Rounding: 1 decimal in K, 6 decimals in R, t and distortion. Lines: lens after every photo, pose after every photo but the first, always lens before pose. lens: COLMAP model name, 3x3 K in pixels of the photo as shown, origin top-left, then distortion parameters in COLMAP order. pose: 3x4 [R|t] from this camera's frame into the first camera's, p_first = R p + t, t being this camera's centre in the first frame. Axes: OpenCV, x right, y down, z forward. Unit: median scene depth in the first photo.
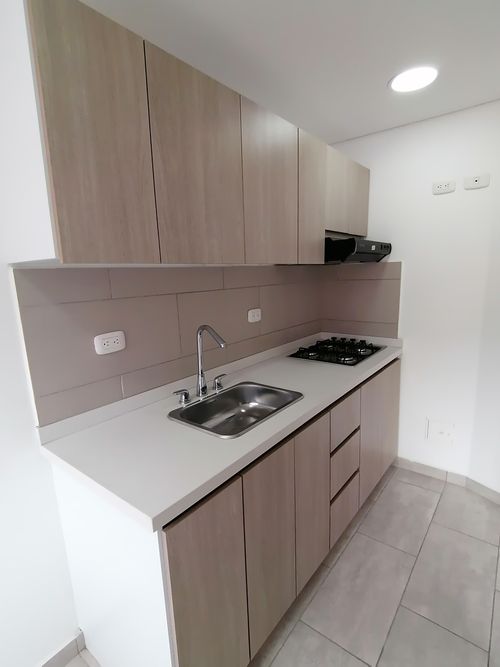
lens RADIAL K [[344.1, 0, 250.7], [0, 344.1, 336.2], [0, 0, 1]] dist [0.008121, -0.005624]
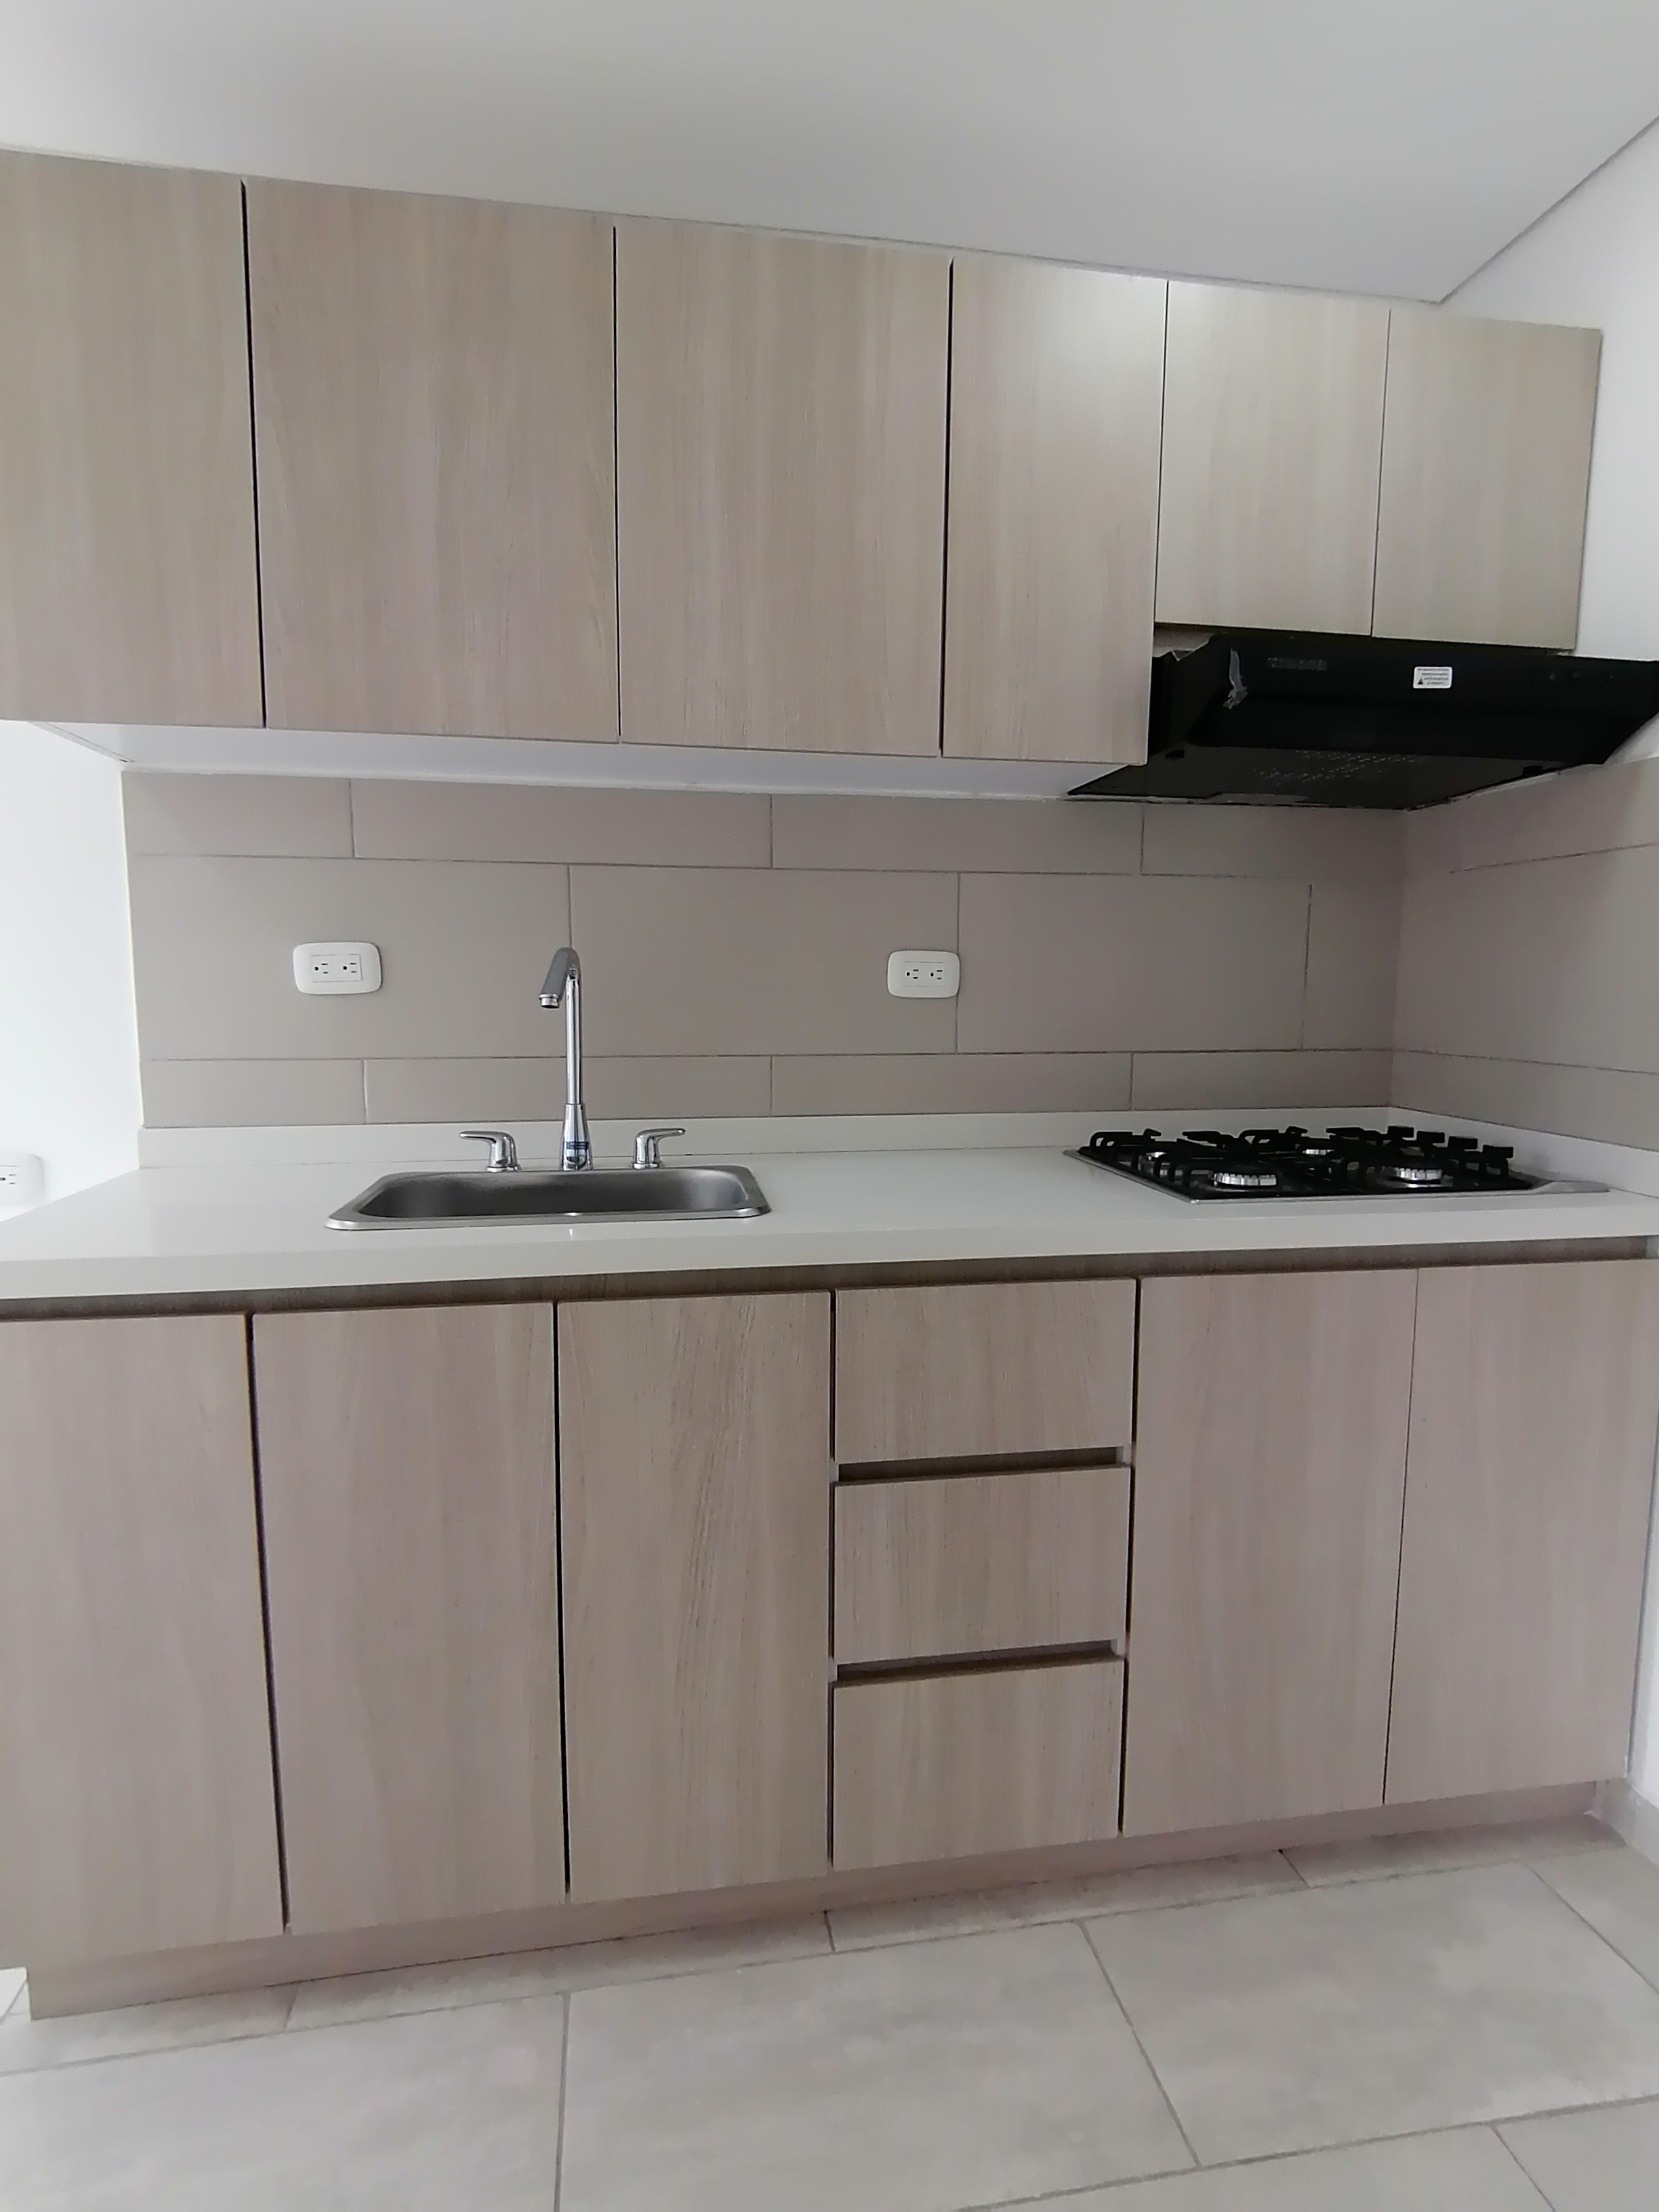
lens RADIAL K [[1141.0, 0, 851.2], [0, 1141.0, 1116.9], [0, 0, 1]] dist [0.008121, -0.005624]
pose [[0.743250, 0.107815, -0.660270, 0.597195], [-0.150256, 0.988617, -0.007710, 0.070898], [0.651923, 0.104940, 0.750989, 0.271034]]
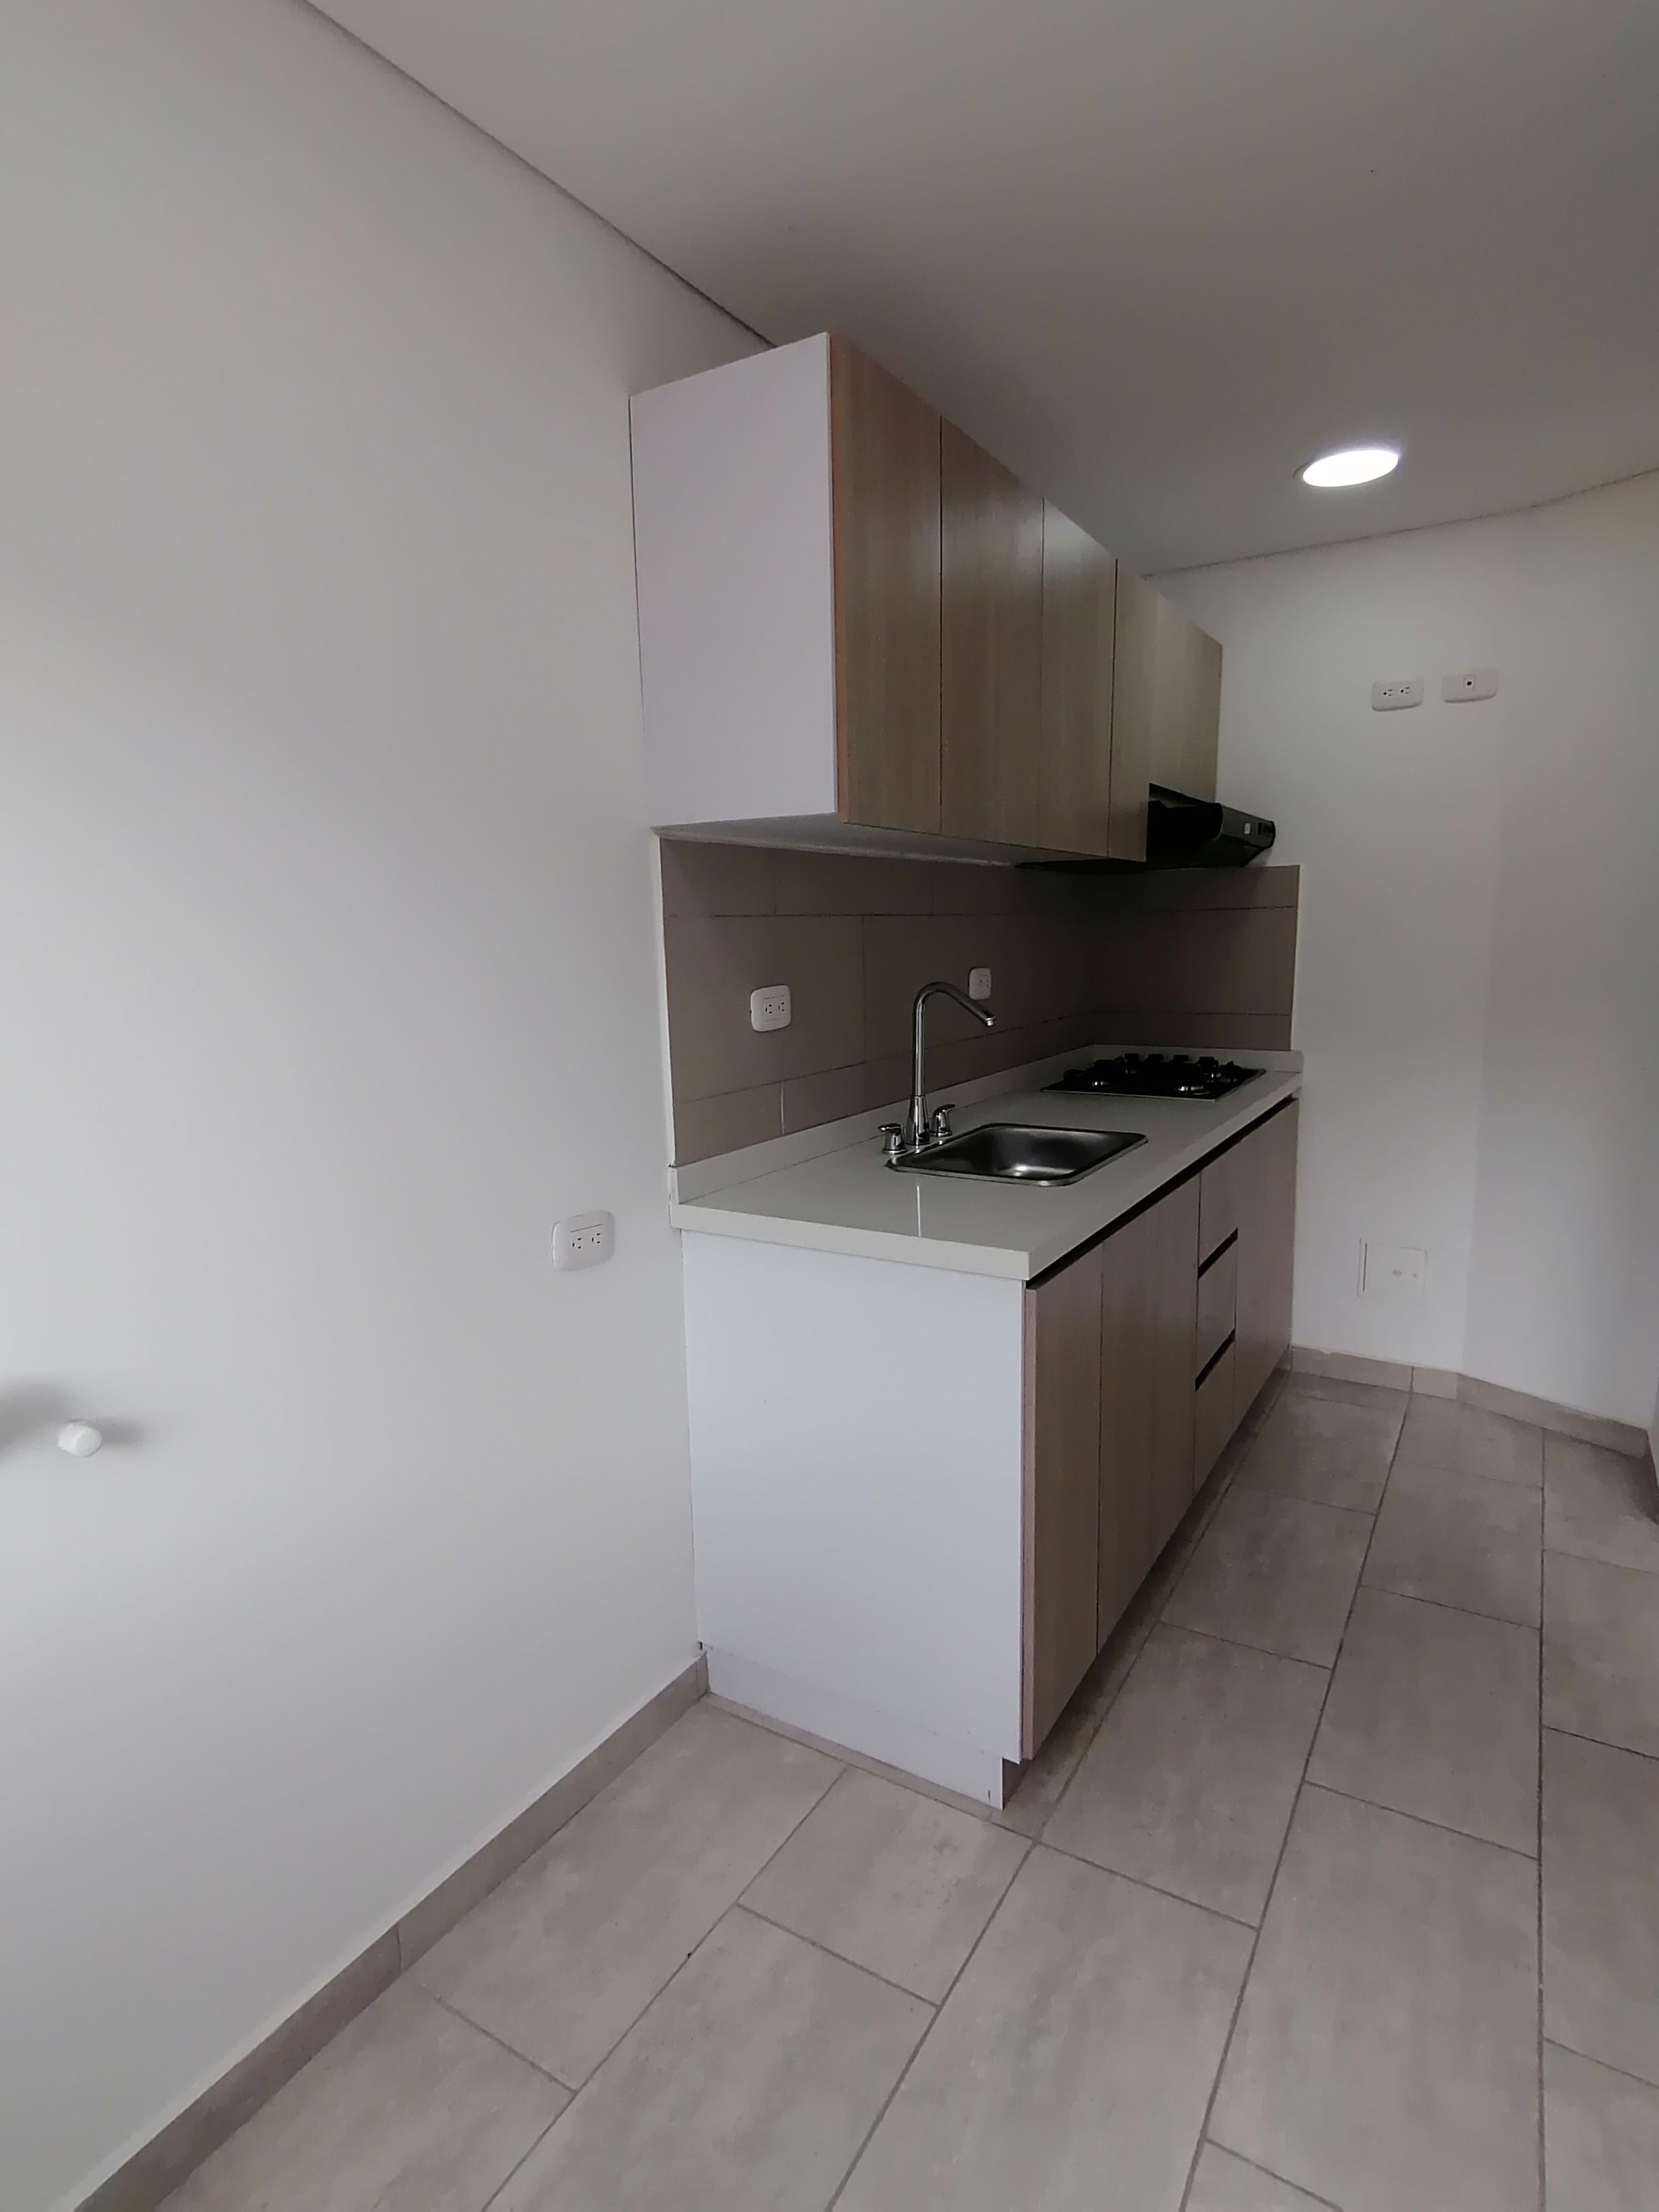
lens RADIAL K [[1141.0, 0, 811.2], [0, 1141.0, 1107.0], [0, 0, 1]] dist [0.008121, -0.005624]
pose [[0.994231, -0.004624, 0.107164, -0.337833], [0.008195, 0.999425, -0.032905, 0.132462], [-0.106951, 0.033594, 0.993697, -0.343851]]
